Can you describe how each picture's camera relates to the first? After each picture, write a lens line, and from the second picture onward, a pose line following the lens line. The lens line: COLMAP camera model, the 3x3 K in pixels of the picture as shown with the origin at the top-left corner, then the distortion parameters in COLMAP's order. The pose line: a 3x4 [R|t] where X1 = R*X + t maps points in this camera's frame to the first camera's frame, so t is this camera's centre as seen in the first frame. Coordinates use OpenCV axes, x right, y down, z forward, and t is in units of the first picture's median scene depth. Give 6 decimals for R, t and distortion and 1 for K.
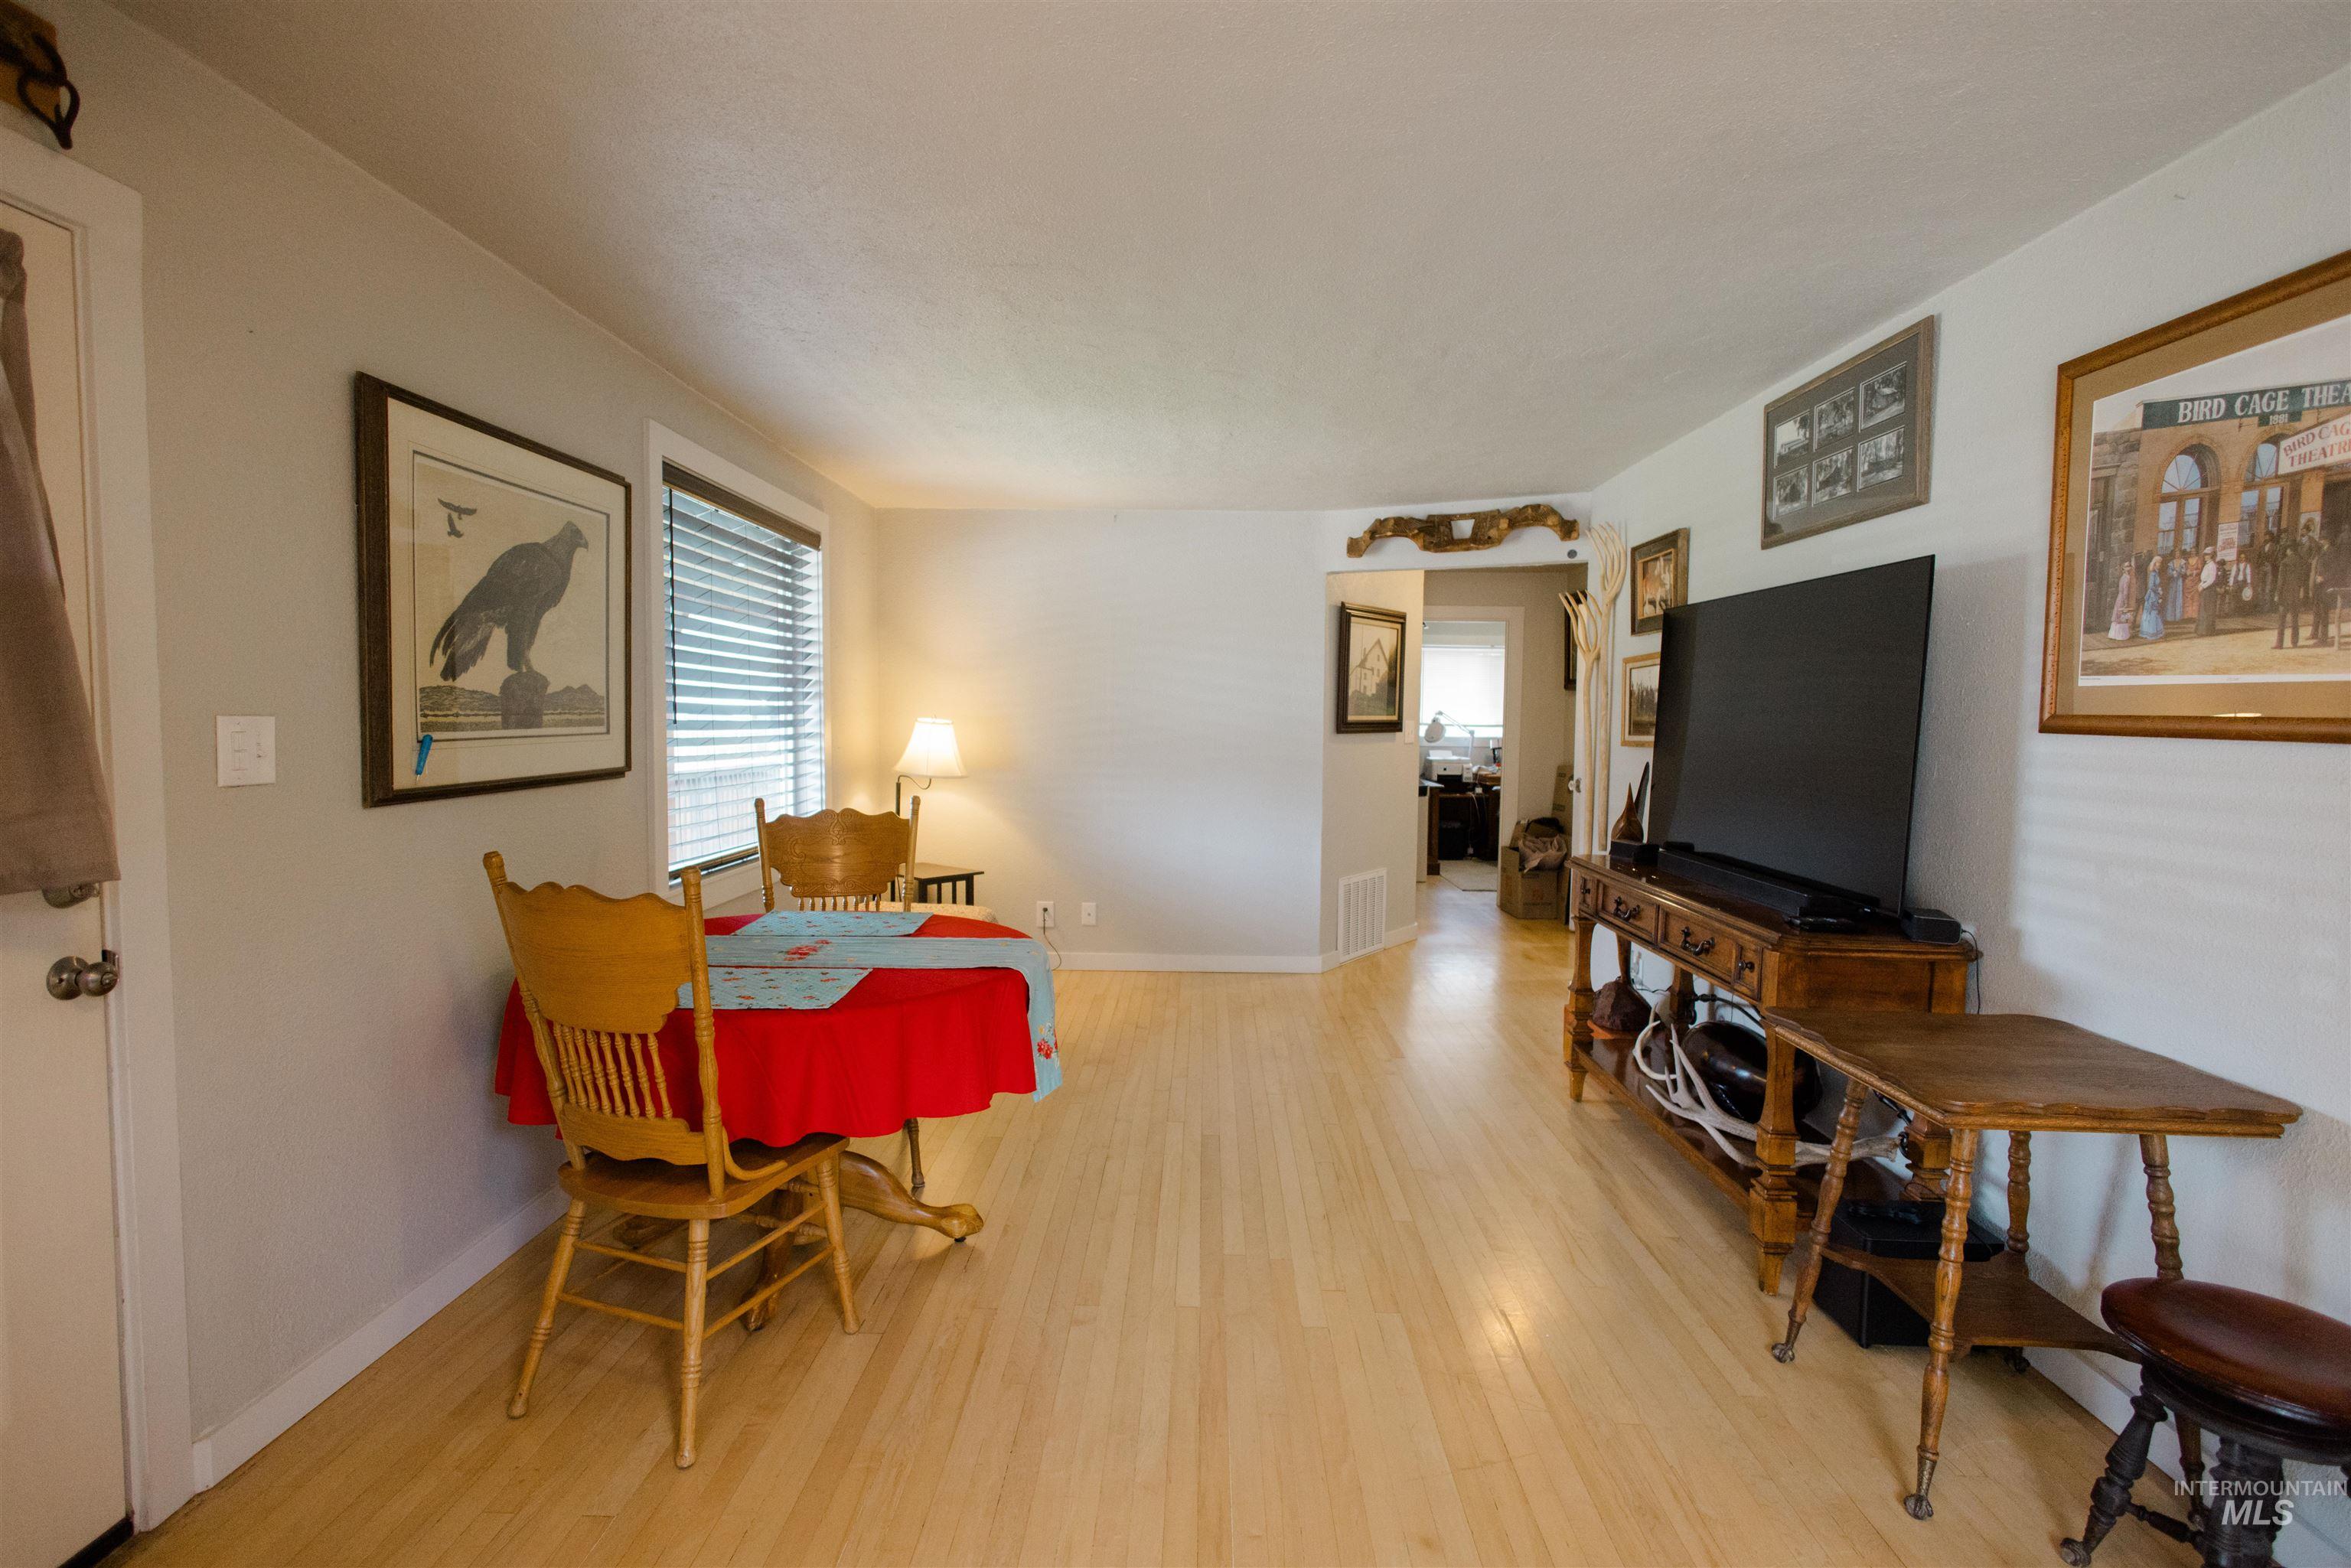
lens RADIAL K [[1162.3, 0, 1183.1], [0, 1162.3, 773.7], [0, 0, 1]] dist [0.010538, -0.000388]
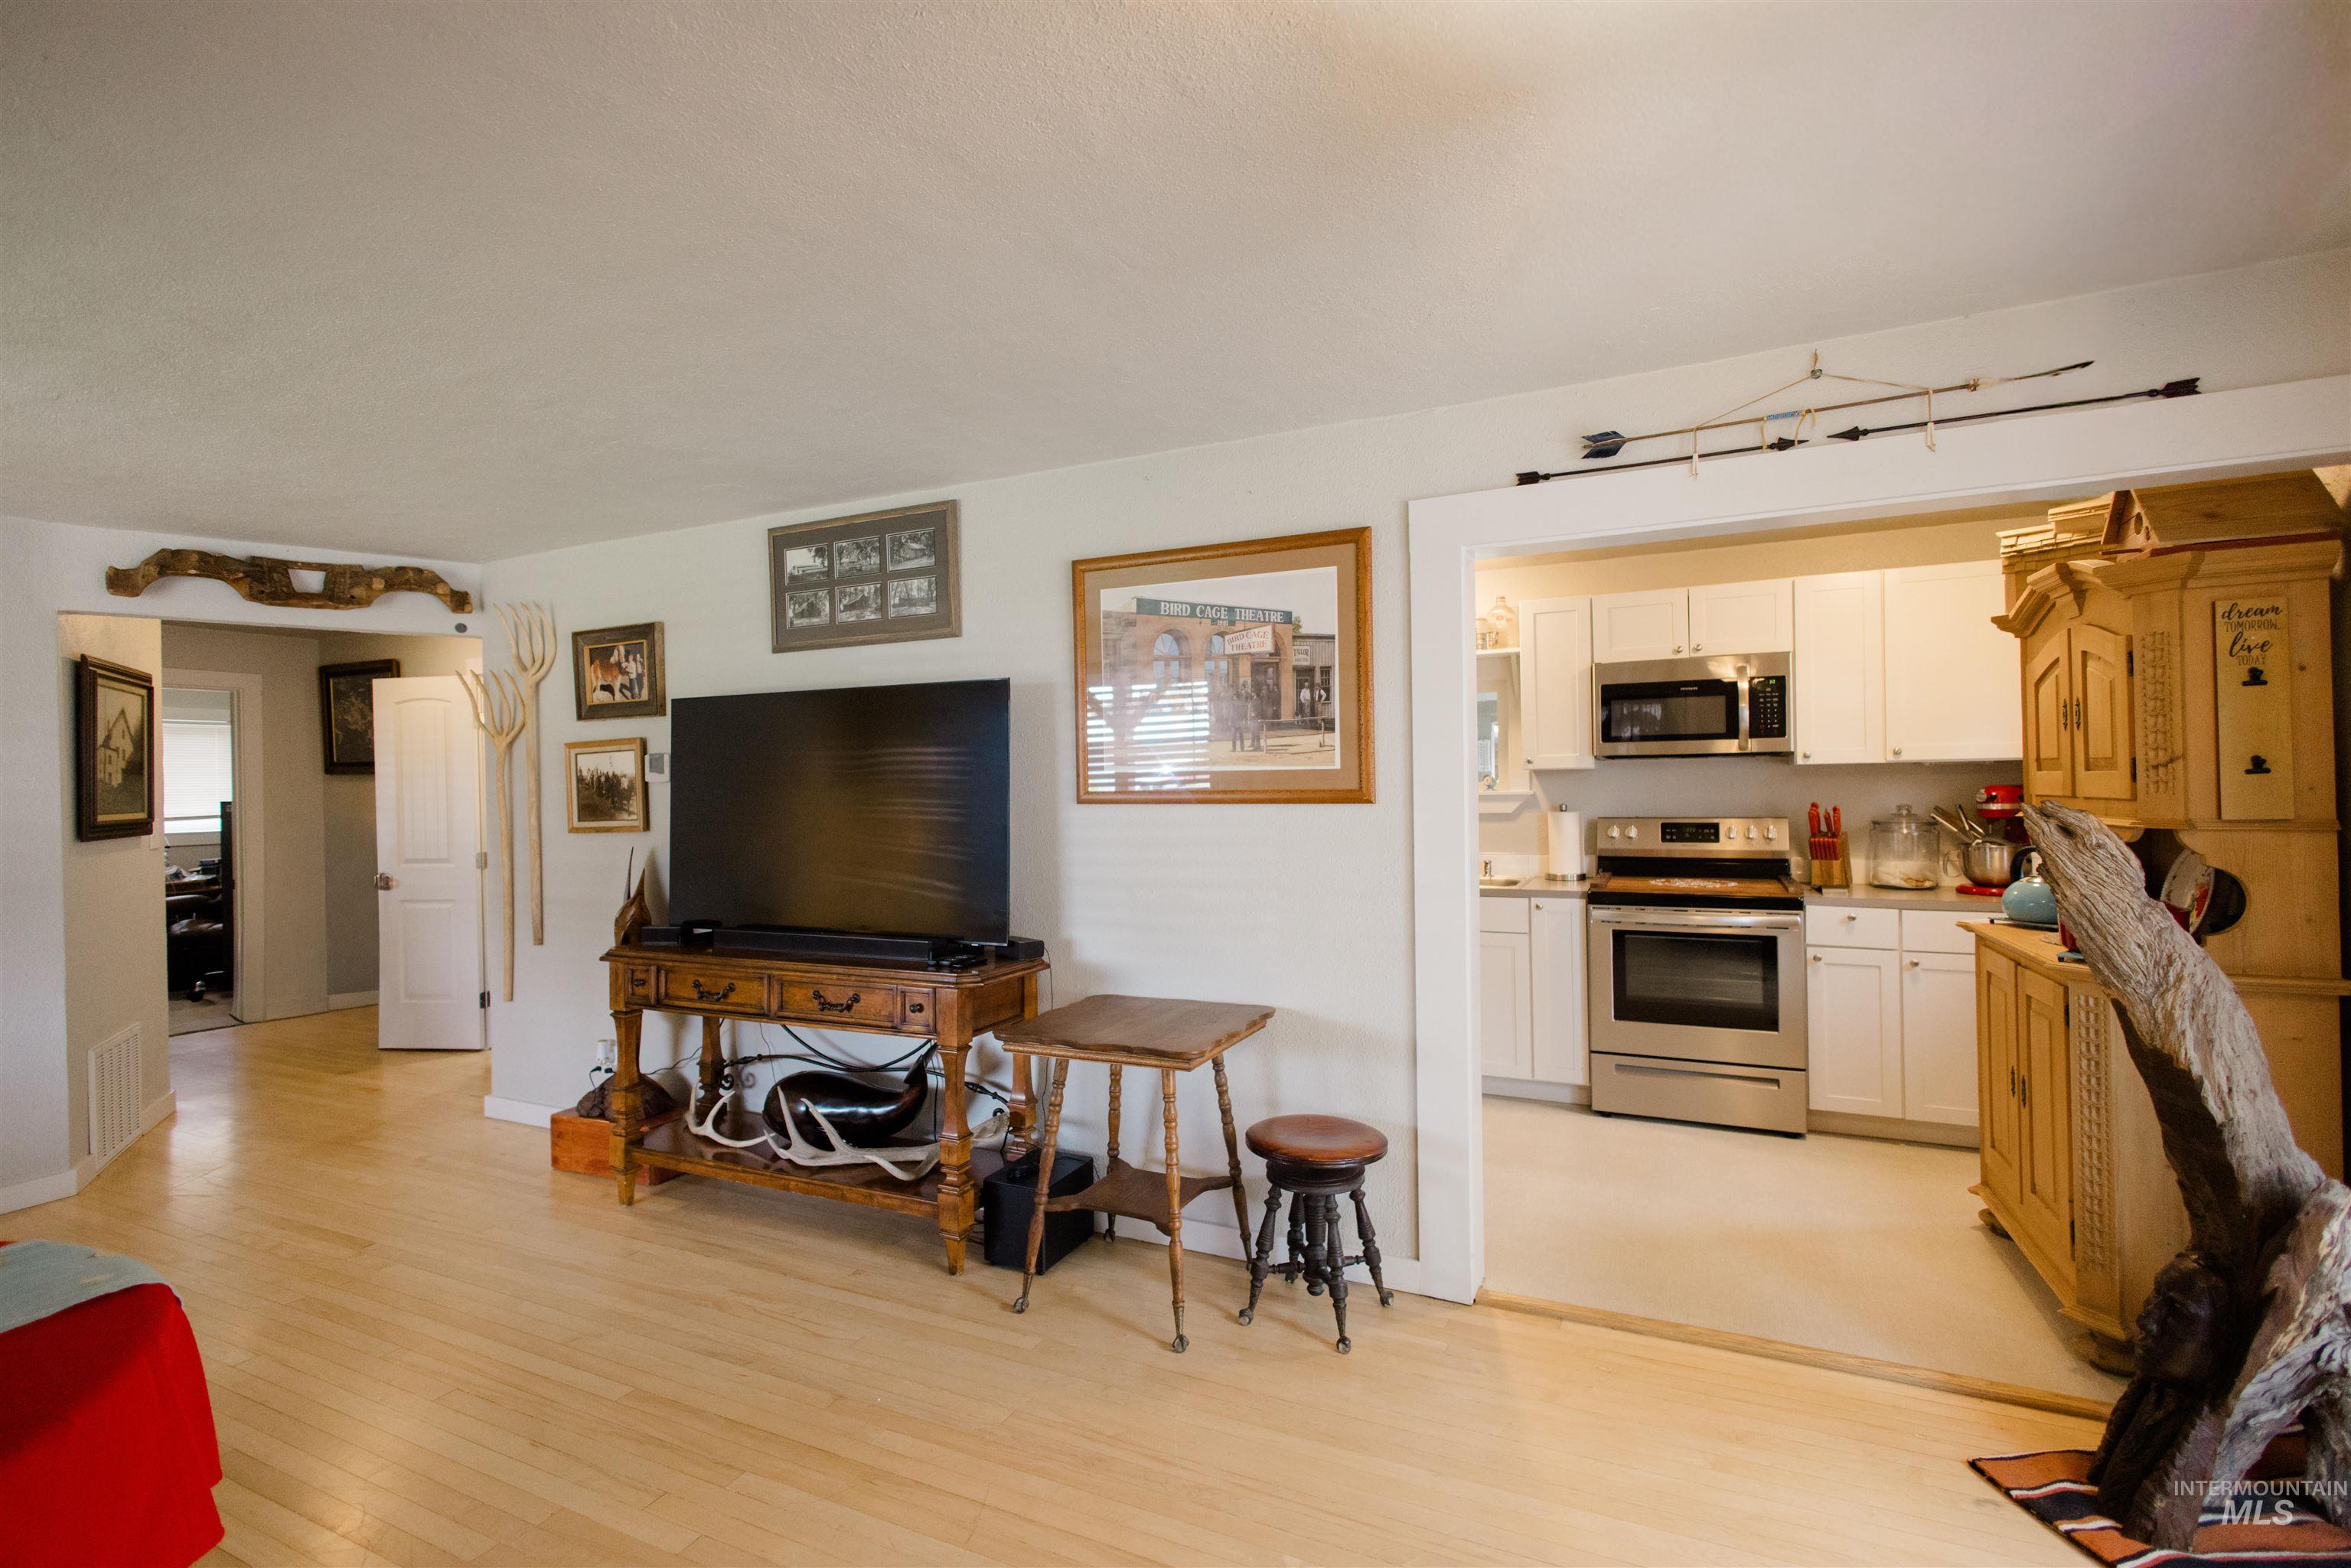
lens RADIAL K [[1065.4, 0, 1172.4], [0, 1065.4, 768.3], [0, 0, 1]] dist [0.017130, 0.000359]
pose [[0.417718, -0.007820, 0.908543, -0.361561], [0.071462, 0.997148, -0.024274, -0.031148], [-0.905762, 0.075066, 0.417086, 0.262129]]
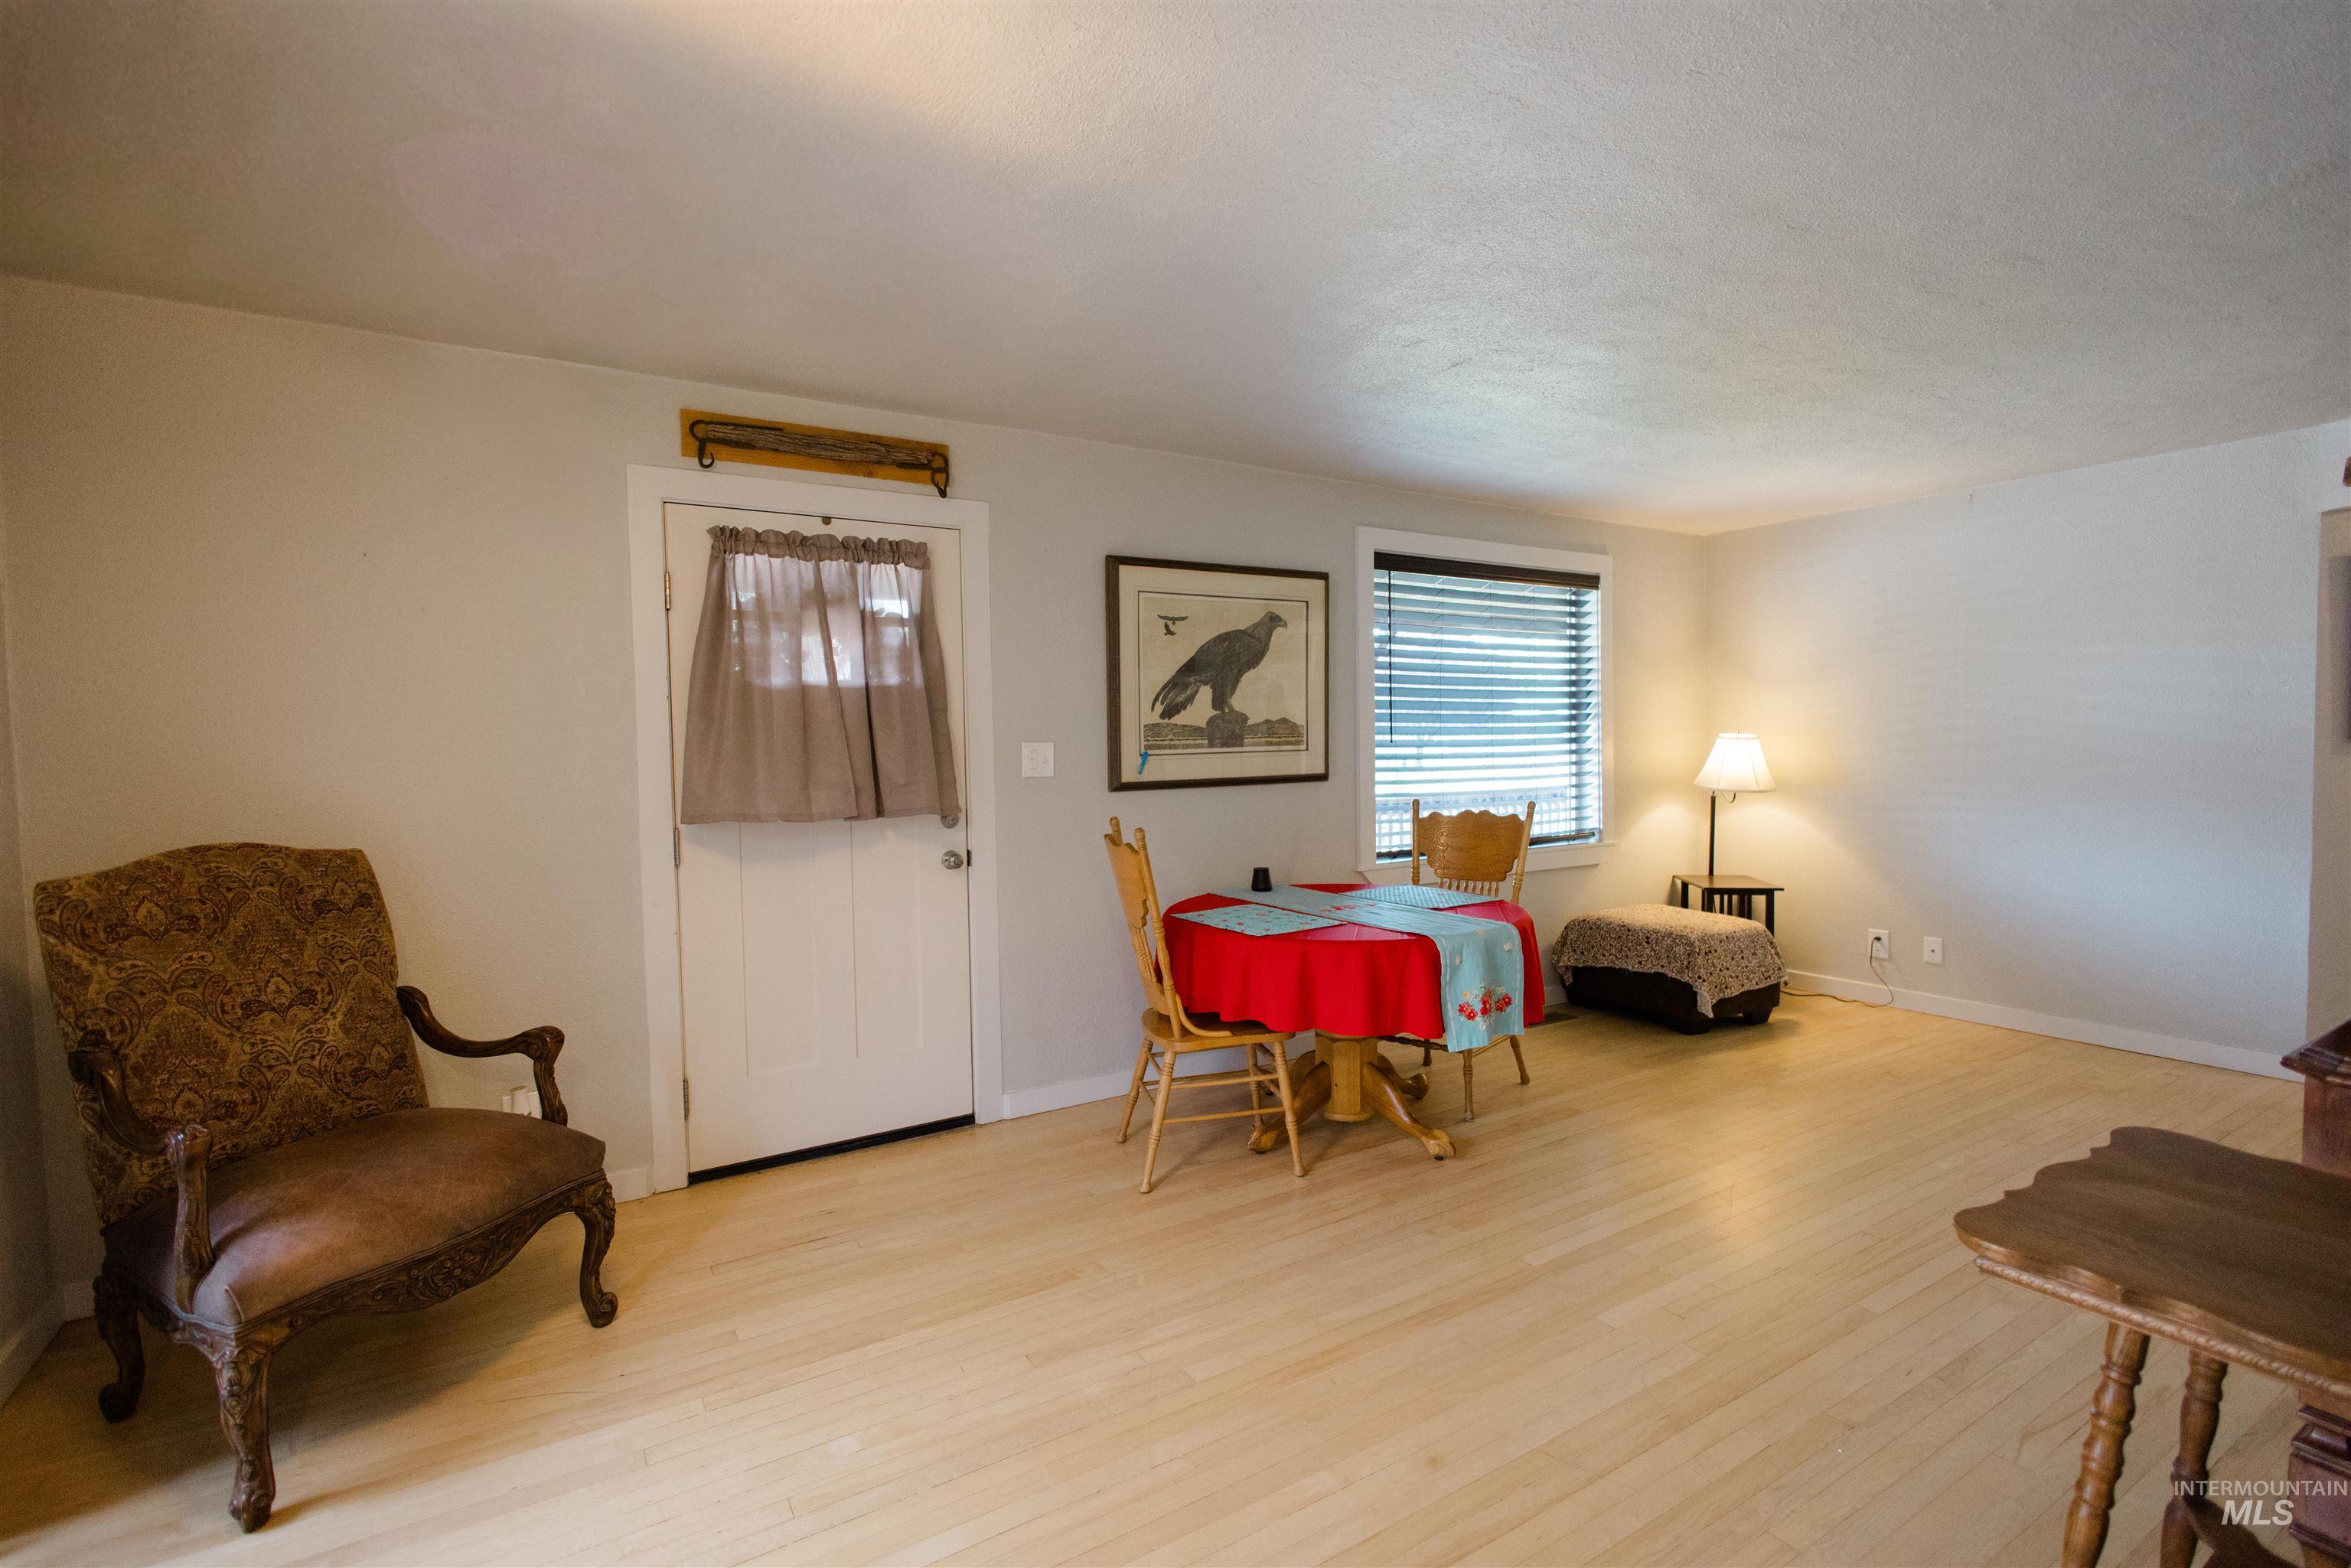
lens RADIAL K [[1065.4, 0, 1172.4], [0, 1065.4, 768.3], [0, 0, 1]] dist [0.017130, 0.000359]
pose [[0.553277, 0.006939, -0.832968, 0.555161], [-0.022755, 0.999718, -0.006787, 0.001613], [0.832686, 0.022709, 0.553279, 0.120605]]
